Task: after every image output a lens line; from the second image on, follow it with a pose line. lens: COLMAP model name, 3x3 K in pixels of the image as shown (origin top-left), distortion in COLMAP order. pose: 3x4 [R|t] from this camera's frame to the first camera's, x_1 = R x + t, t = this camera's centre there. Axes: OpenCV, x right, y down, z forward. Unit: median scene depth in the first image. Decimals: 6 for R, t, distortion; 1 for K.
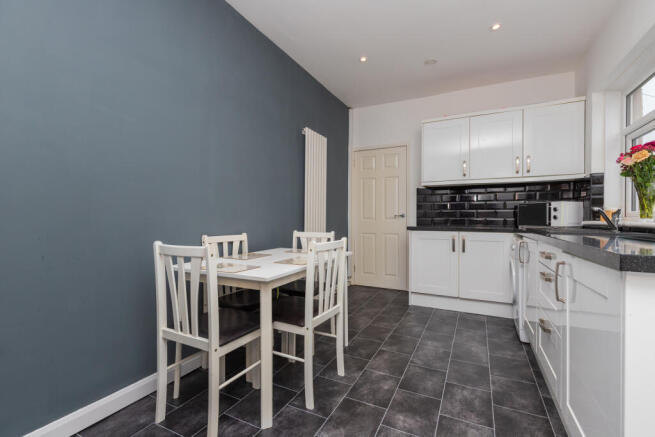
lens RADIAL K [[289.6, 0, 329.2], [0, 289.6, 221.8], [0, 0, 1]] dist [-0.002283, -0.000291]
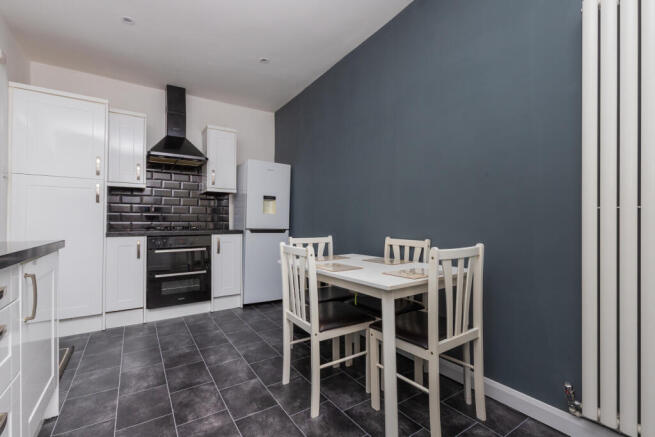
lens RADIAL K [[289.6, 0, 328.9], [0, 289.6, 216.9], [0, 0, 1]] dist [-0.002283, -0.000291]
pose [[-0.483687, -0.006086, -0.875220, 0.912345], [-0.001694, 0.999980, -0.006018, -0.023604], [0.875239, -0.001428, -0.483688, 1.781982]]
